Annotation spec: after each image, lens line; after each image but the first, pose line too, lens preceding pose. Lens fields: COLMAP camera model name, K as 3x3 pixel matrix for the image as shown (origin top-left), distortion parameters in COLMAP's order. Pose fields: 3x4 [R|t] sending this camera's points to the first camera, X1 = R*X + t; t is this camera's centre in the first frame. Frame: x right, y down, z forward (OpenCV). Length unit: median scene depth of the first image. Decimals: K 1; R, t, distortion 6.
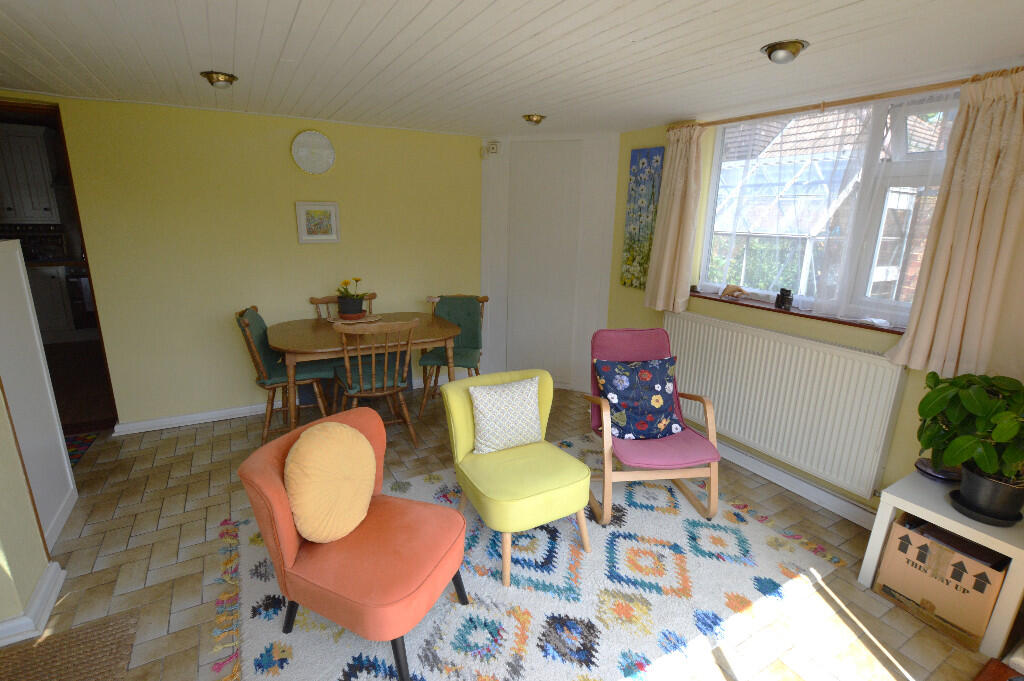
lens RADIAL K [[478.4, 0, 516.0], [0, 478.4, 341.2], [0, 0, 1]] dist [-0.026007, 0.002179]
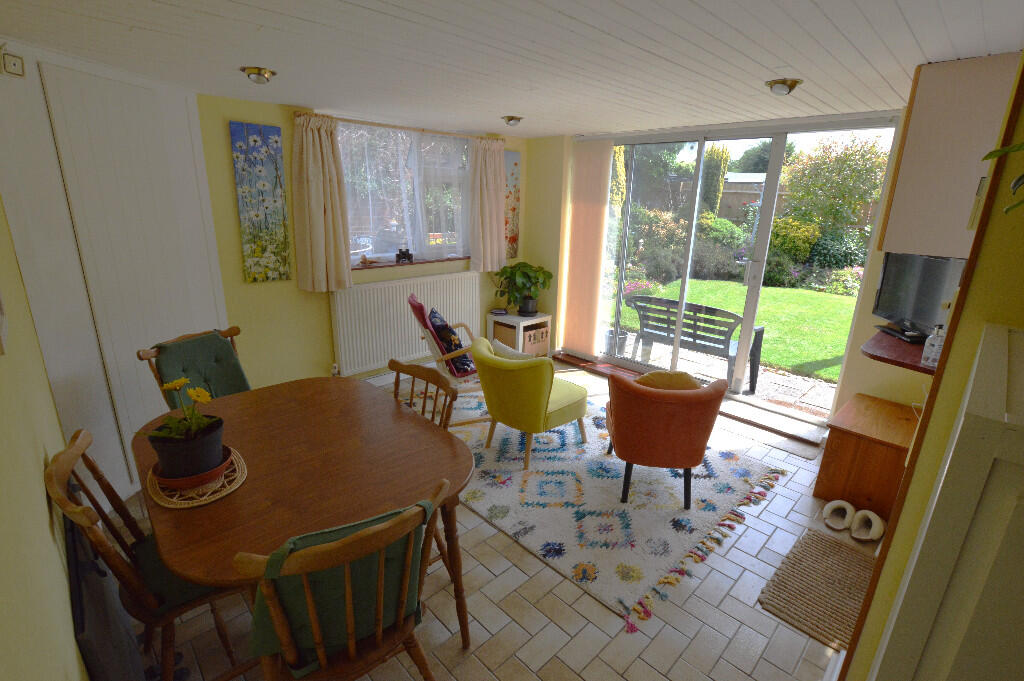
lens RADIAL K [[478.4, 0, 513.8], [0, 478.4, 337.3], [0, 0, 1]] dist [-0.026007, 0.002179]
pose [[-0.232995, -0.304911, 0.923441, -0.771275], [0.218671, 0.908831, 0.355260, -0.250263], [-0.947574, 0.284703, -0.145078, 0.779616]]
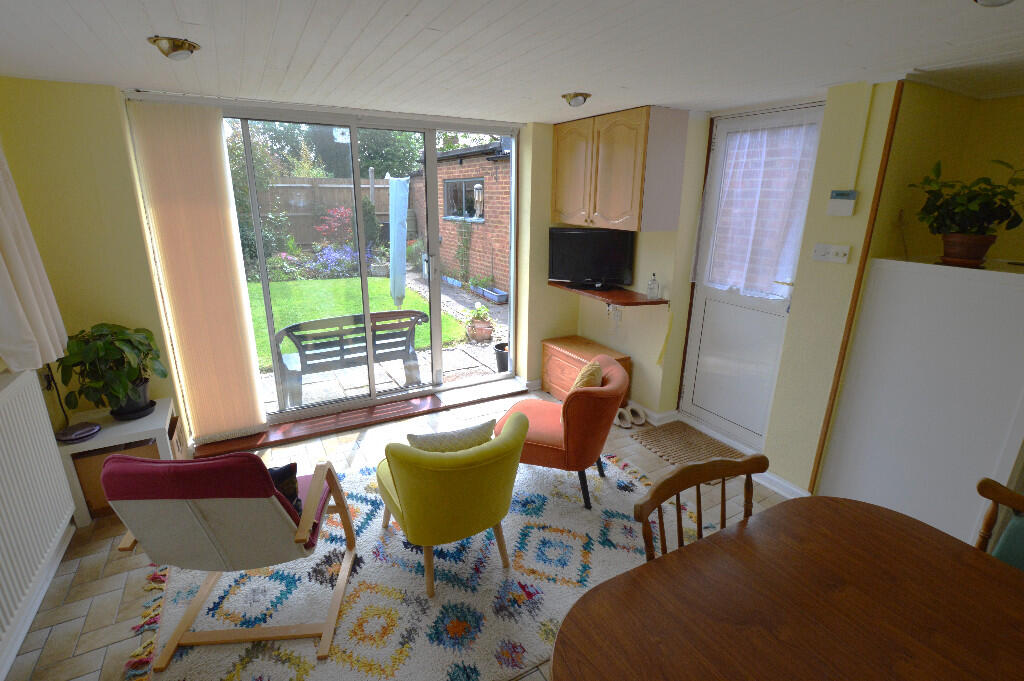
lens RADIAL K [[478.4, 0, 511.4], [0, 478.4, 339.9], [0, 0, 1]] dist [-0.026007, 0.002179]
pose [[-0.999073, -0.035896, 0.023768, -0.091910], [-0.018538, 0.856968, 0.515036, -0.305243], [-0.038856, 0.514117, -0.856839, 1.079085]]
